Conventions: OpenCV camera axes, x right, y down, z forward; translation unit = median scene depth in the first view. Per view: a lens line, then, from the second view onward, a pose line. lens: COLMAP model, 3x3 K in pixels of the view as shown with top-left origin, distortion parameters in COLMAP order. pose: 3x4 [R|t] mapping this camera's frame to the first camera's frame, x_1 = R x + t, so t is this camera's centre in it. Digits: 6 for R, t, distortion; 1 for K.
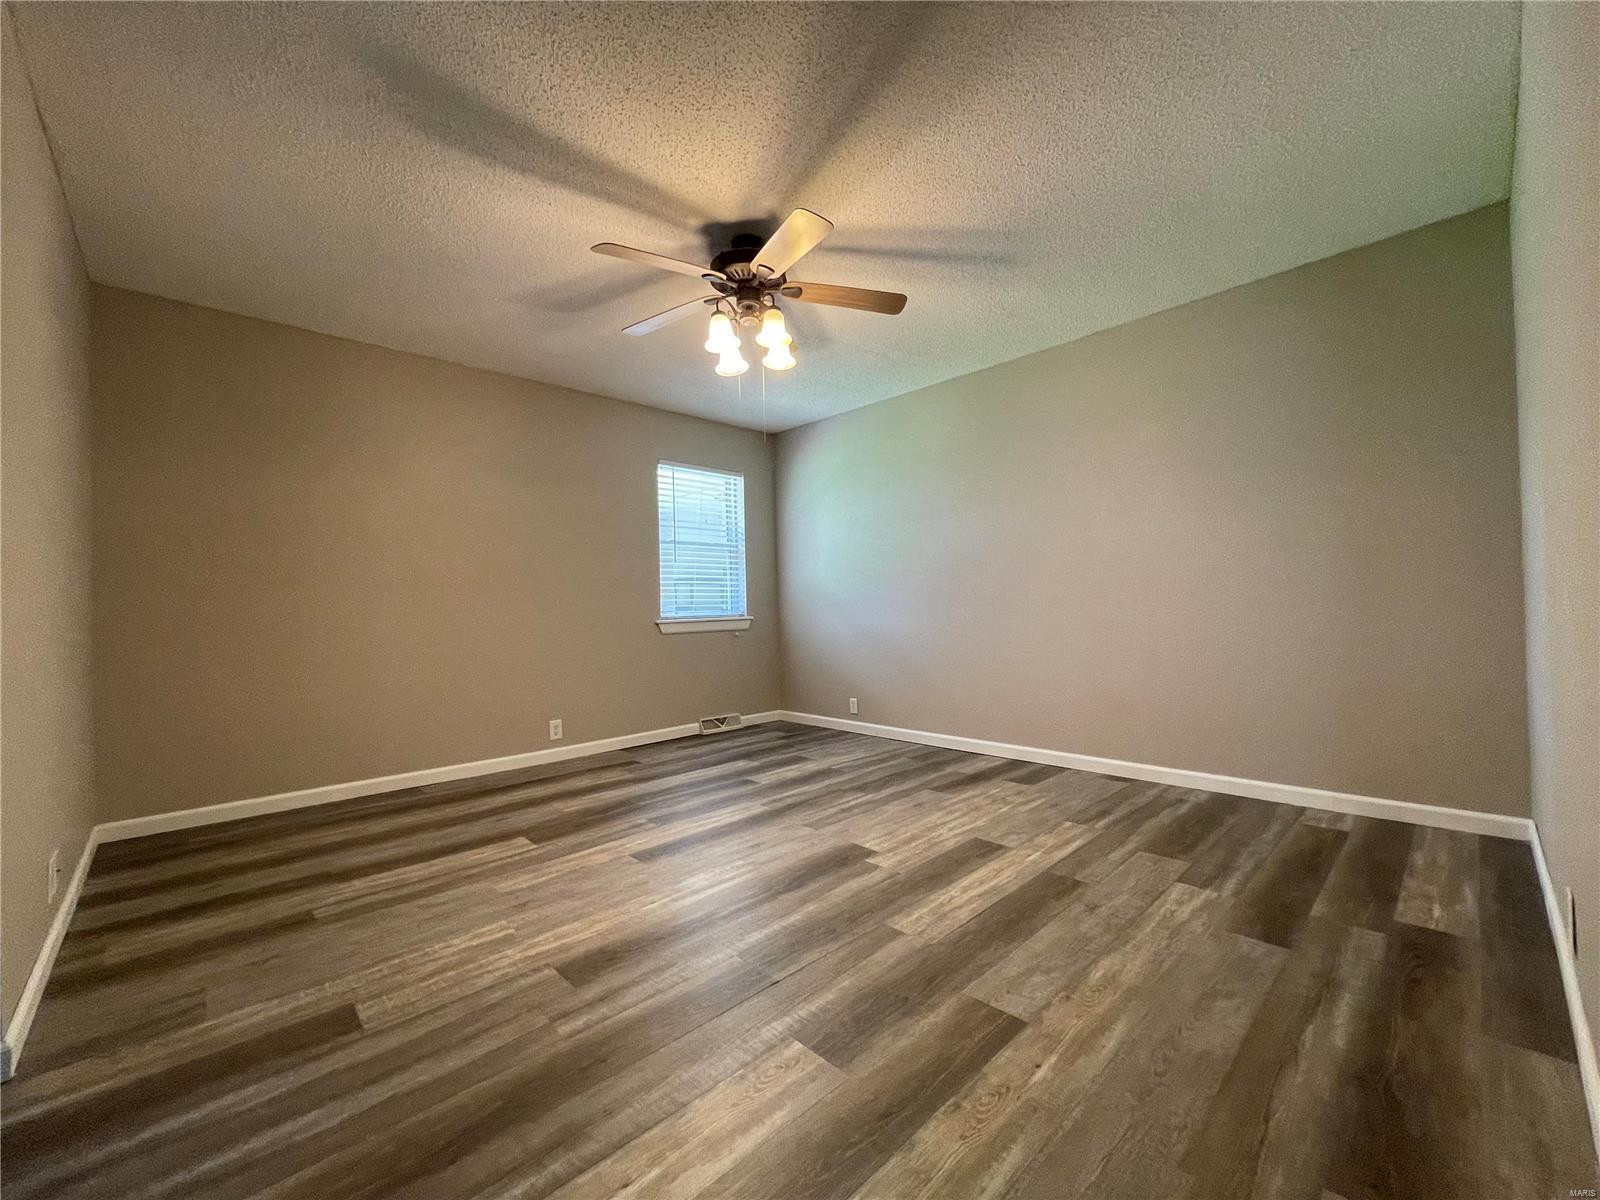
lens RADIAL K [[652.1, 0, 800.0], [0, 652.1, 600.0], [0, 0, 1]] dist [-0.003359, -0.000365]
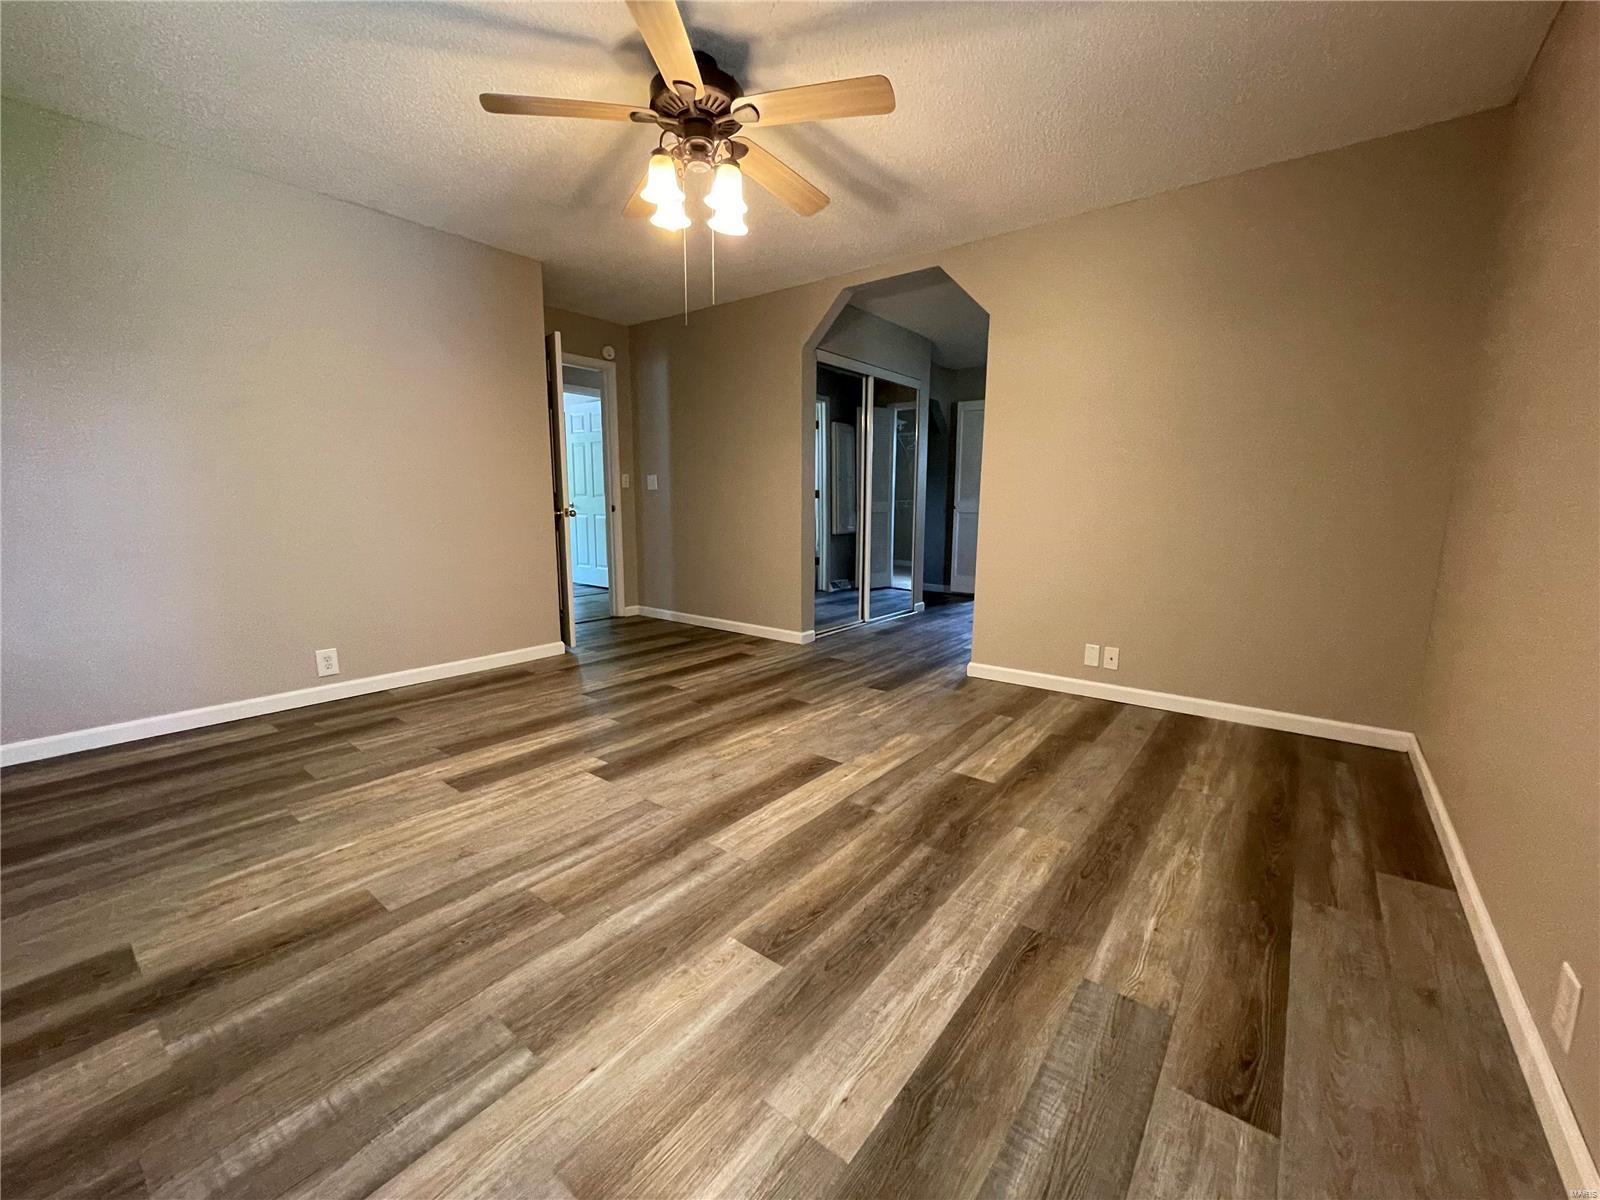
lens RADIAL K [[652.1, 0, 800.0], [0, 652.1, 600.0], [0, 0, 1]] dist [-0.003359, -0.000365]
pose [[-0.989739, 0.039409, -0.137348, -0.067855], [0.018580, 0.988548, 0.149757, -0.010300], [0.141677, 0.145668, -0.979137, 1.903958]]
